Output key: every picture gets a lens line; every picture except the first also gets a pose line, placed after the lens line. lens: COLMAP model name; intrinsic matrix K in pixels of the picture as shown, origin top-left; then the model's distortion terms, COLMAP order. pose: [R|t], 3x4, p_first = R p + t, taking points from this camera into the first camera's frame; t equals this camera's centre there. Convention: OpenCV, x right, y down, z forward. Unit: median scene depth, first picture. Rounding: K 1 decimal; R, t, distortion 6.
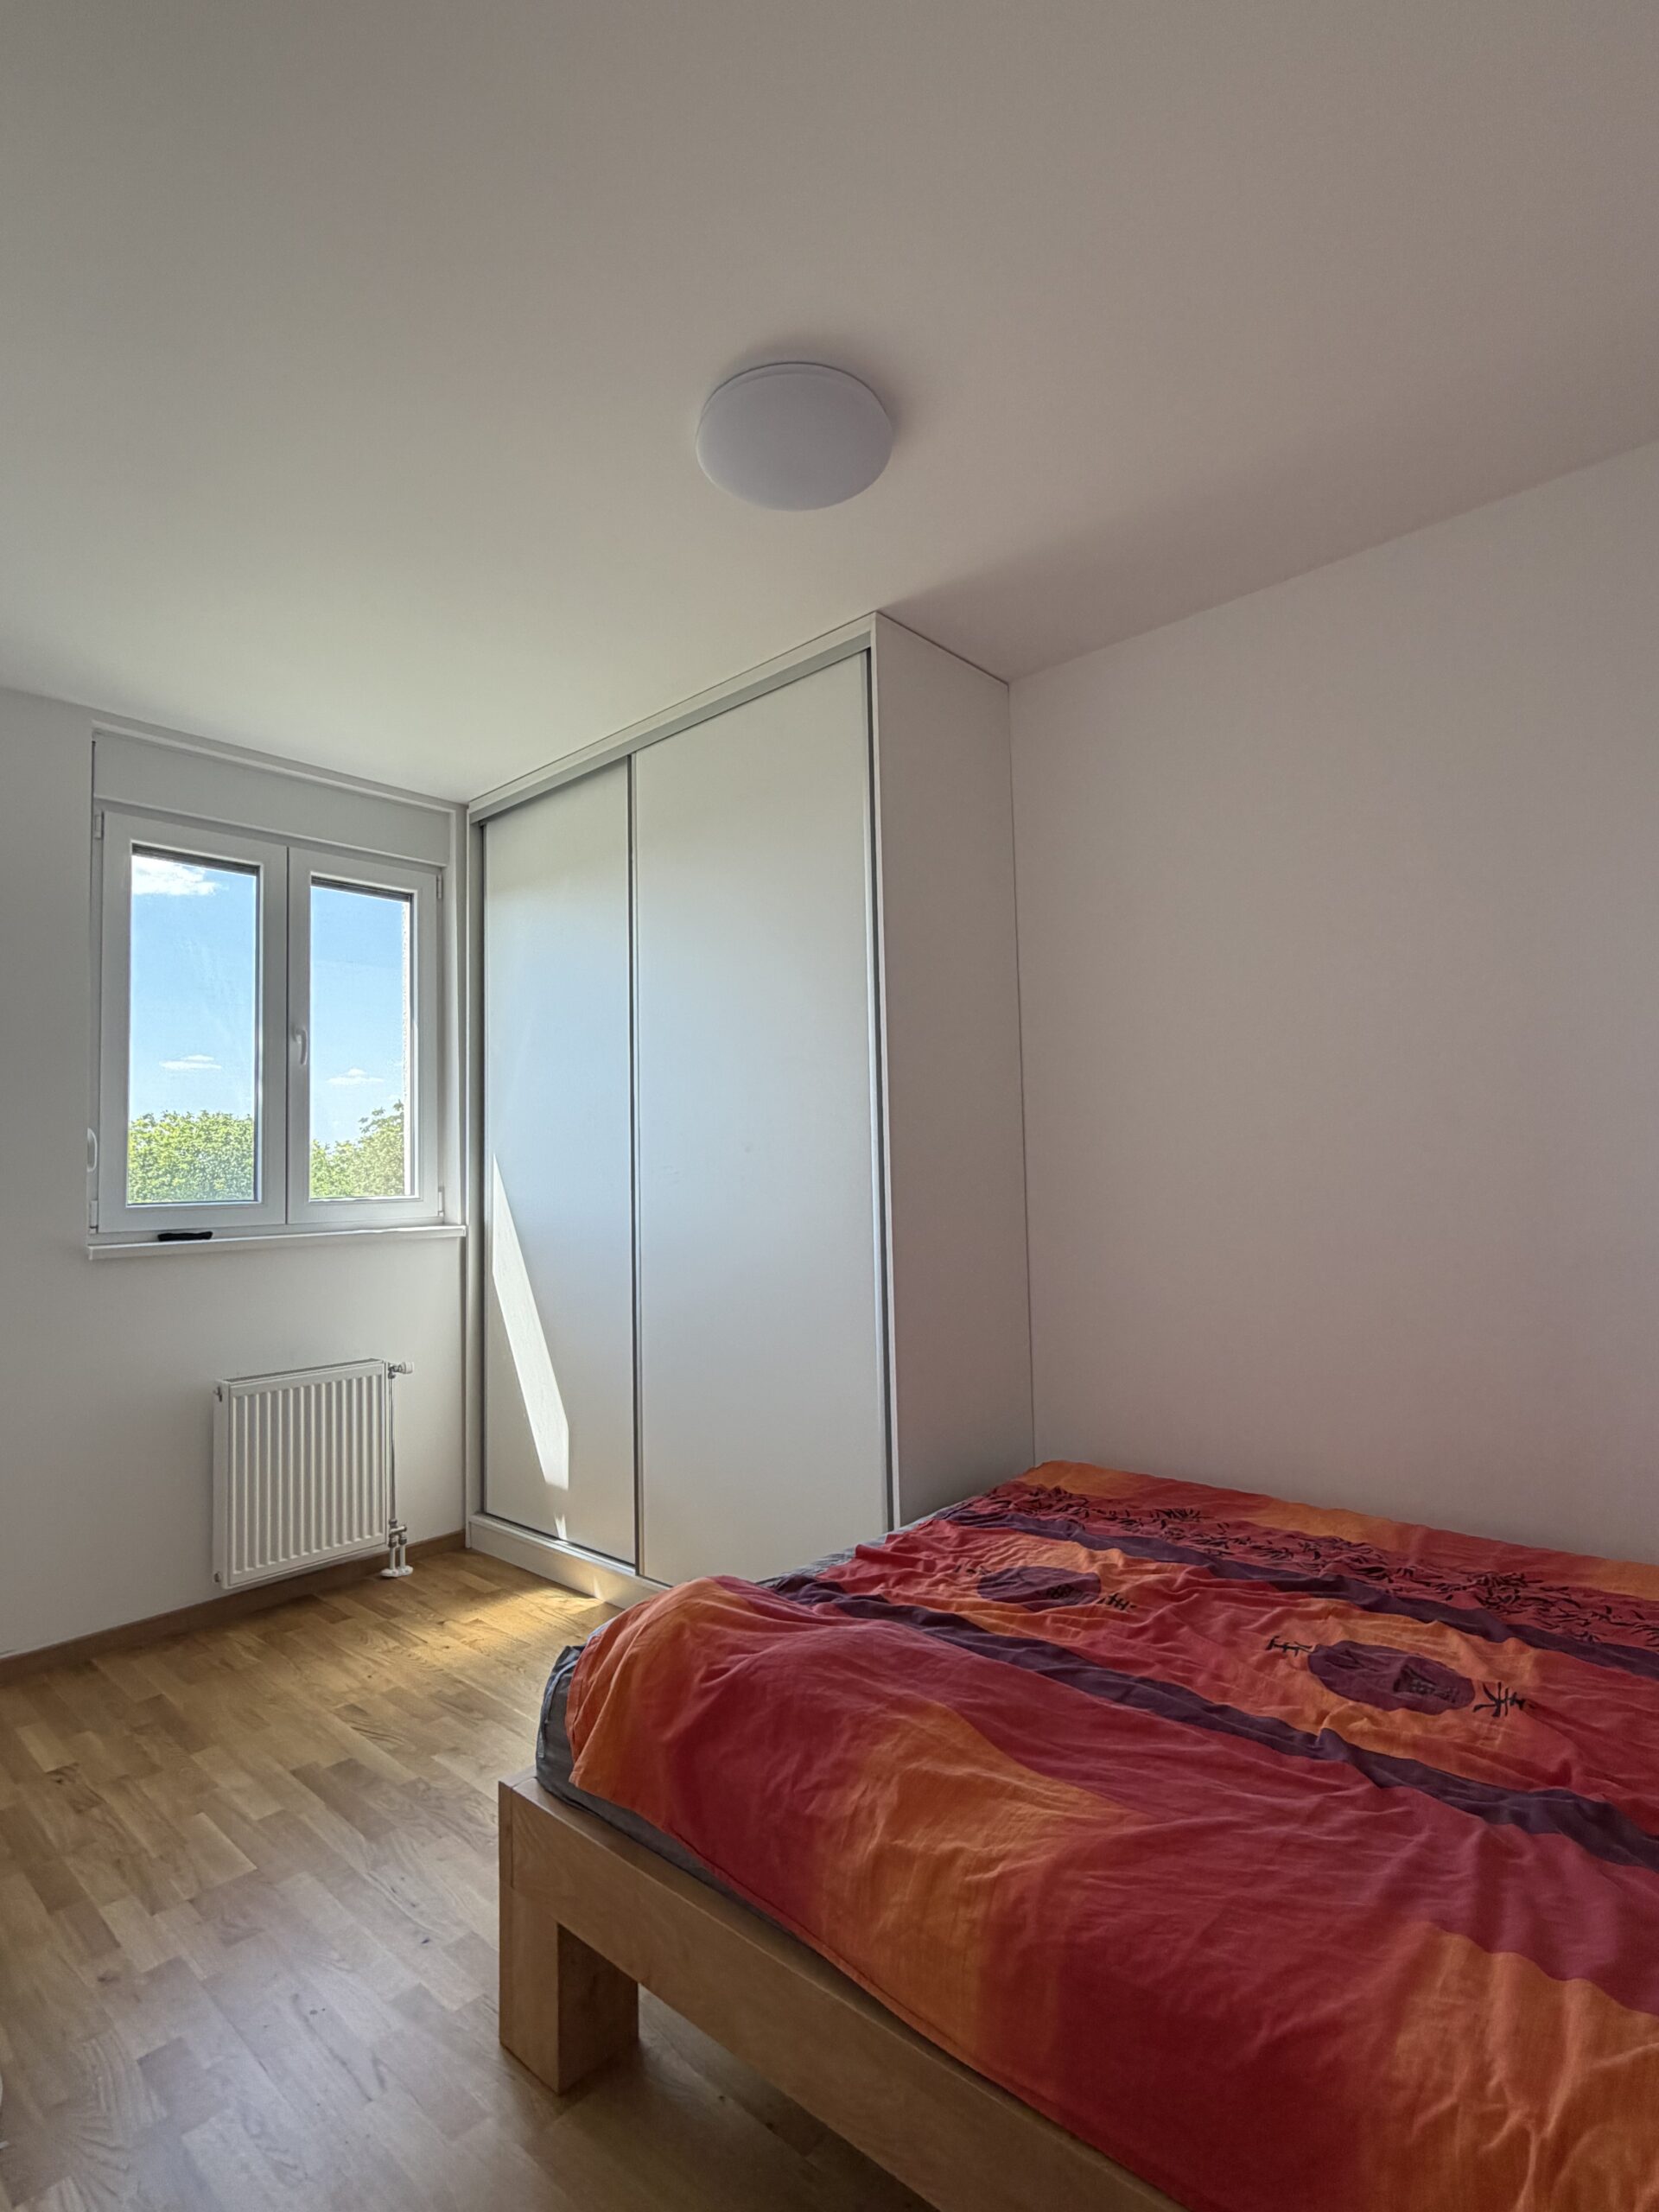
lens RADIAL K [[1104.4, 0, 823.4], [0, 1104.4, 1107.1], [0, 0, 1]] dist [0.002183, 0.000154]
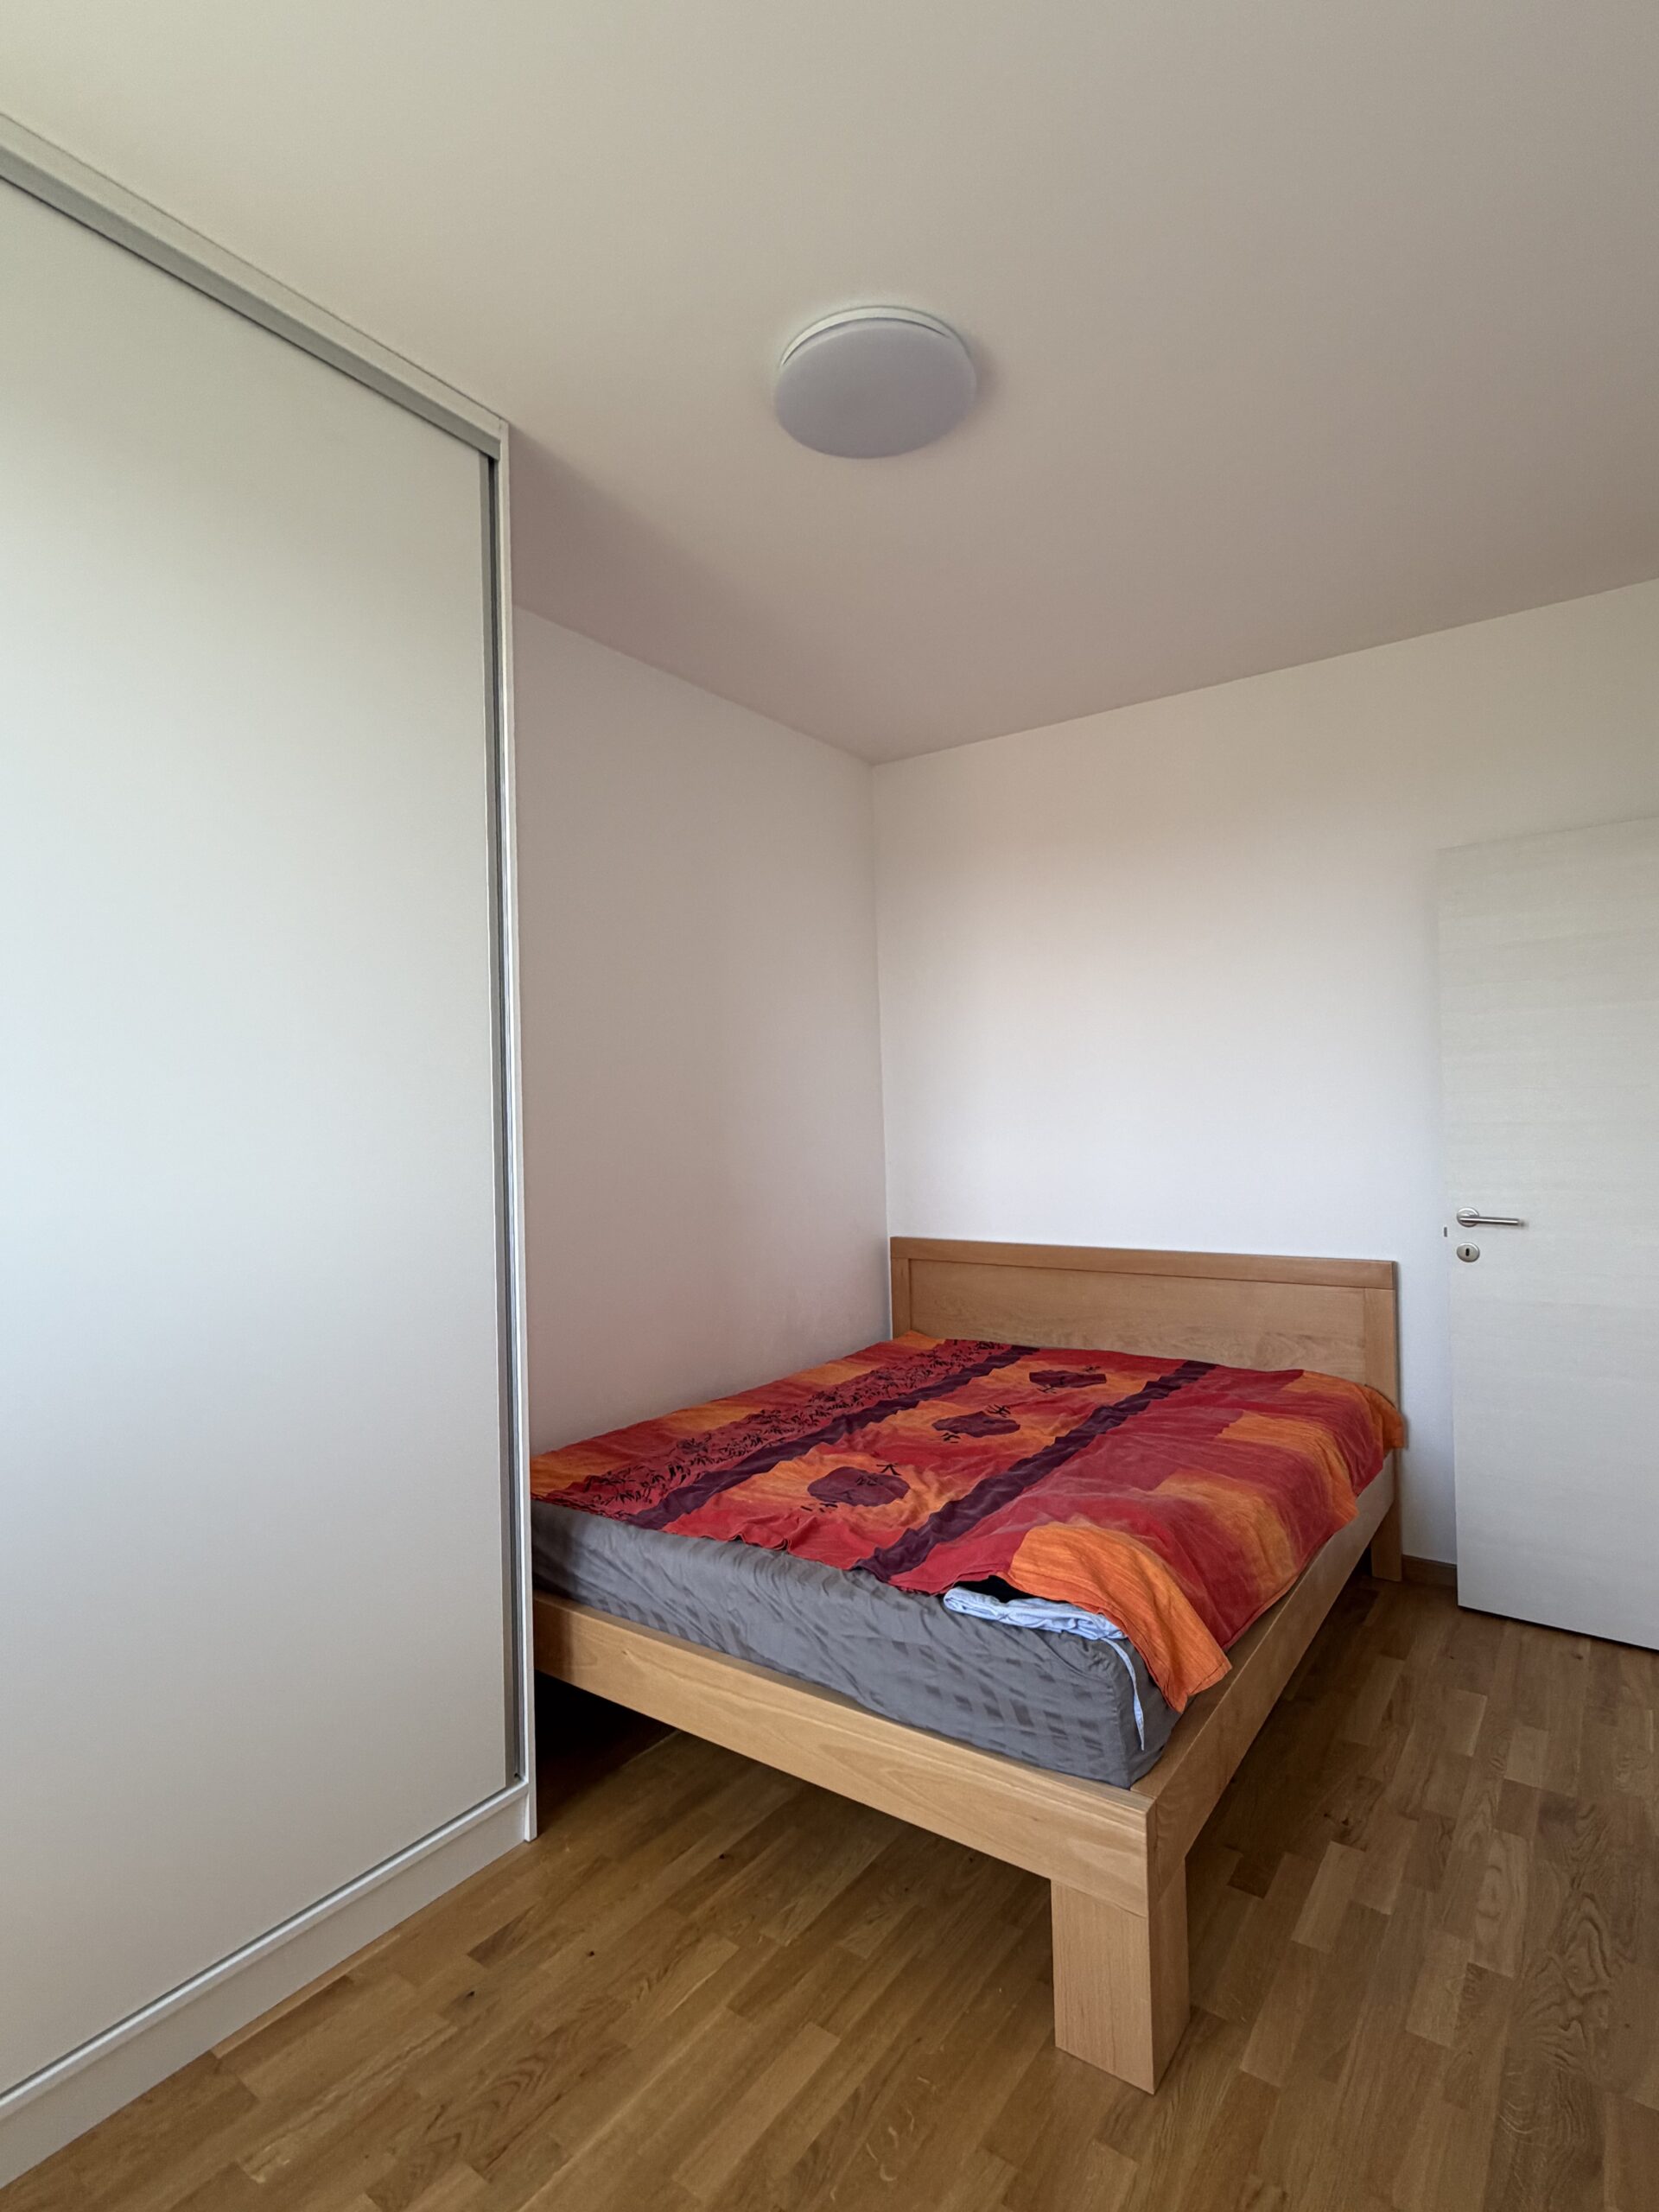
lens RADIAL K [[1104.4, 0, 823.8], [0, 1104.4, 1114.8], [0, 0, 1]] dist [0.002183, 0.000154]
pose [[-0.139269, 0.035055, 0.989634, -0.951007], [-0.050002, 0.997849, -0.042383, 0.066604], [-0.988991, -0.055386, -0.137216, 1.130486]]
